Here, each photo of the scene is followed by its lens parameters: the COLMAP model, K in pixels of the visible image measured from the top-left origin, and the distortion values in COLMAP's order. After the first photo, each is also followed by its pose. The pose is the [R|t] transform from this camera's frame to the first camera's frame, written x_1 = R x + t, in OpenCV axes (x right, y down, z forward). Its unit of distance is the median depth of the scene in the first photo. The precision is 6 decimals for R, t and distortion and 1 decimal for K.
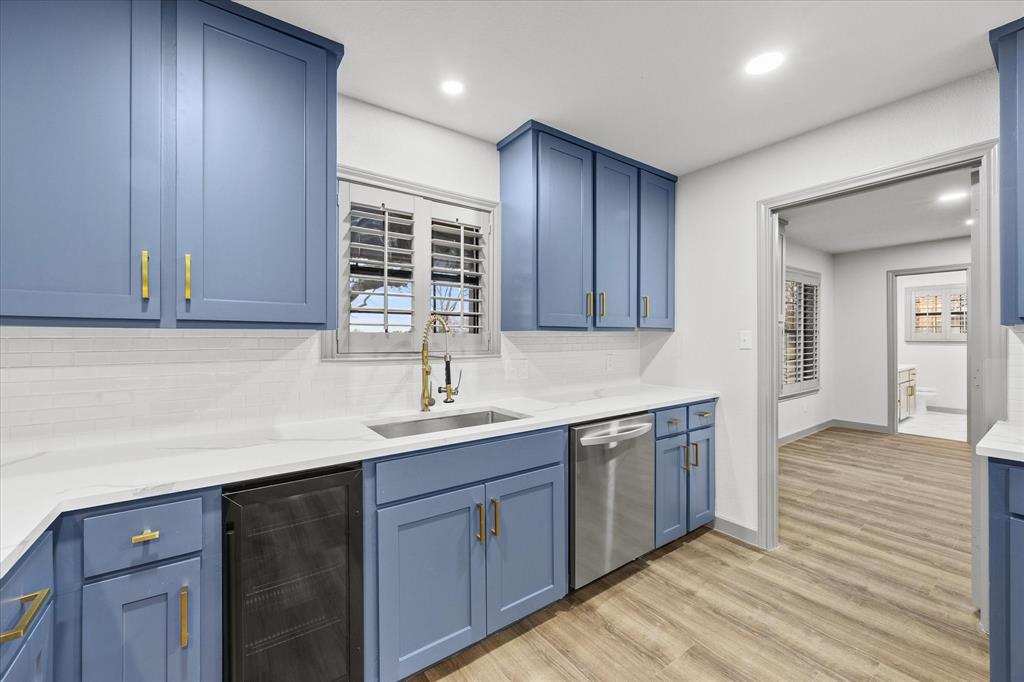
lens RADIAL K [[405.5, 0, 513.1], [0, 405.5, 341.9], [0, 0, 1]] dist [-0.002605, -0.000918]
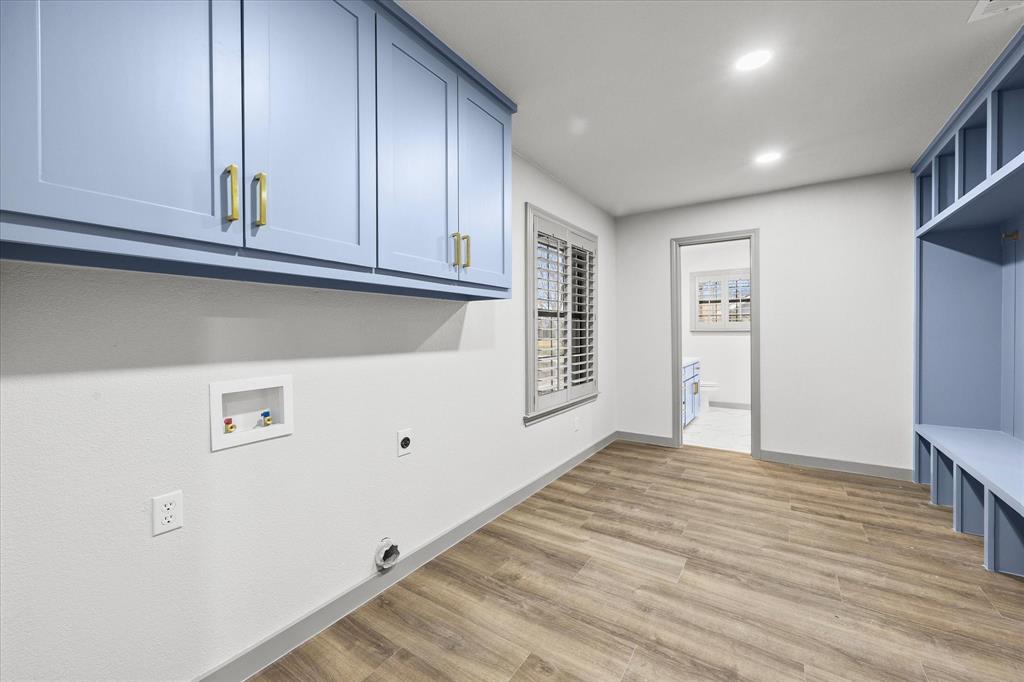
lens RADIAL K [[405.5, 0, 510.5], [0, 405.5, 335.4], [0, 0, 1]] dist [-0.002605, -0.000918]
pose [[0.939534, -0.002738, 0.342444, 0.360886], [0.002882, 0.999996, 0.000089, 0.008459], [-0.342443, 0.000903, 0.939538, 0.366369]]
